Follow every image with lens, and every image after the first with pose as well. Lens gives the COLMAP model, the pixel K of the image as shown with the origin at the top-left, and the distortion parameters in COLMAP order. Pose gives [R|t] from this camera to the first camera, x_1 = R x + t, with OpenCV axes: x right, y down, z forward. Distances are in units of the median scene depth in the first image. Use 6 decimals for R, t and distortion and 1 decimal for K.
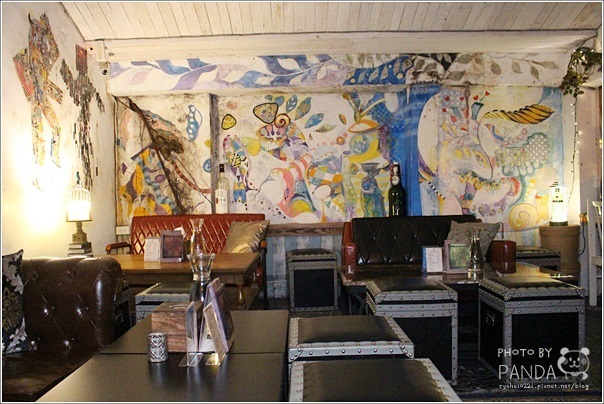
lens RADIAL K [[493.4, 0, 302.0], [0, 493.4, 202.0], [0, 0, 1]] dist [-0.182445, 0.139510]
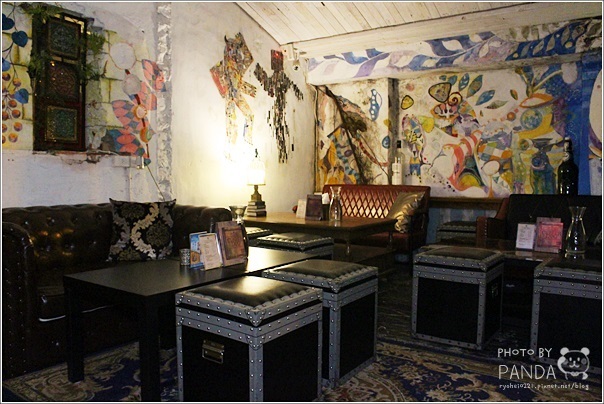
lens RADIAL K [[493.4, 0, 302.0], [0, 493.4, 202.0], [0, 0, 1]] dist [-0.182445, 0.139510]
pose [[0.816177, 0.054309, -0.575243, 0.309569], [-0.024151, 0.997909, 0.059947, 0.000911], [0.577296, -0.035035, 0.815783, -0.042756]]
